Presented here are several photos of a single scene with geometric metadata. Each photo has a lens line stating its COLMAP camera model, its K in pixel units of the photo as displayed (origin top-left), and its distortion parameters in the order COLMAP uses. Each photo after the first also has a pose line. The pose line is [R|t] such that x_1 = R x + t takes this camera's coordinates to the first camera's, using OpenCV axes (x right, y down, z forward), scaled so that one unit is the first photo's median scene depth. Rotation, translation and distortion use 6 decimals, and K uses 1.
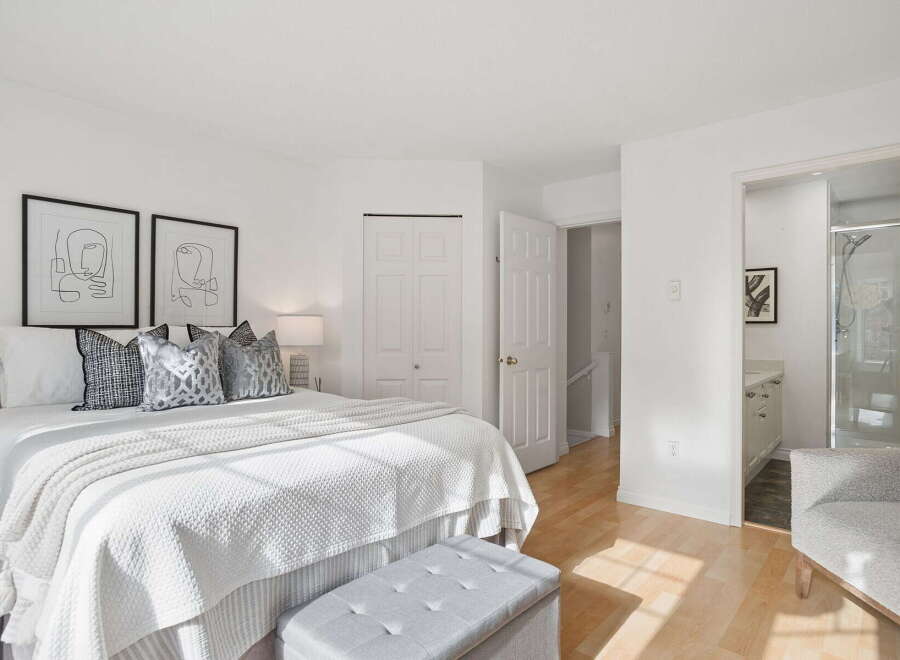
lens RADIAL K [[493.3, 0, 450.1], [0, 493.3, 331.4], [0, 0, 1]] dist [-0.005033, 0.000416]
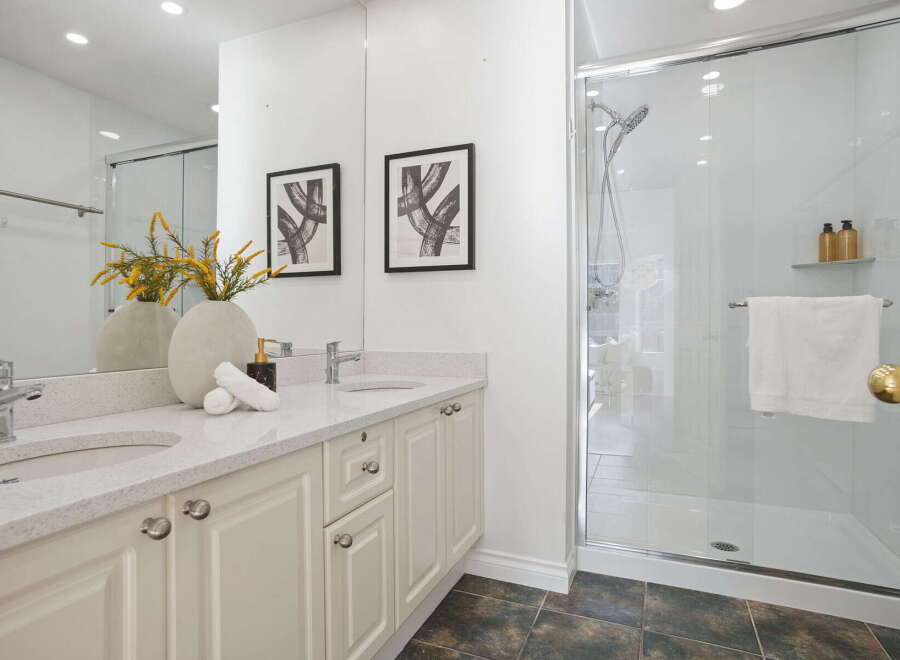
lens RADIAL K [[493.3, 0, 447.3], [0, 493.3, 328.7], [0, 0, 1]] dist [-0.005033, 0.000416]
pose [[0.949130, -0.004494, 0.314853, 0.494680], [0.003722, 0.999988, 0.003055, 0.035210], [-0.314863, -0.001727, 0.949136, 0.576565]]
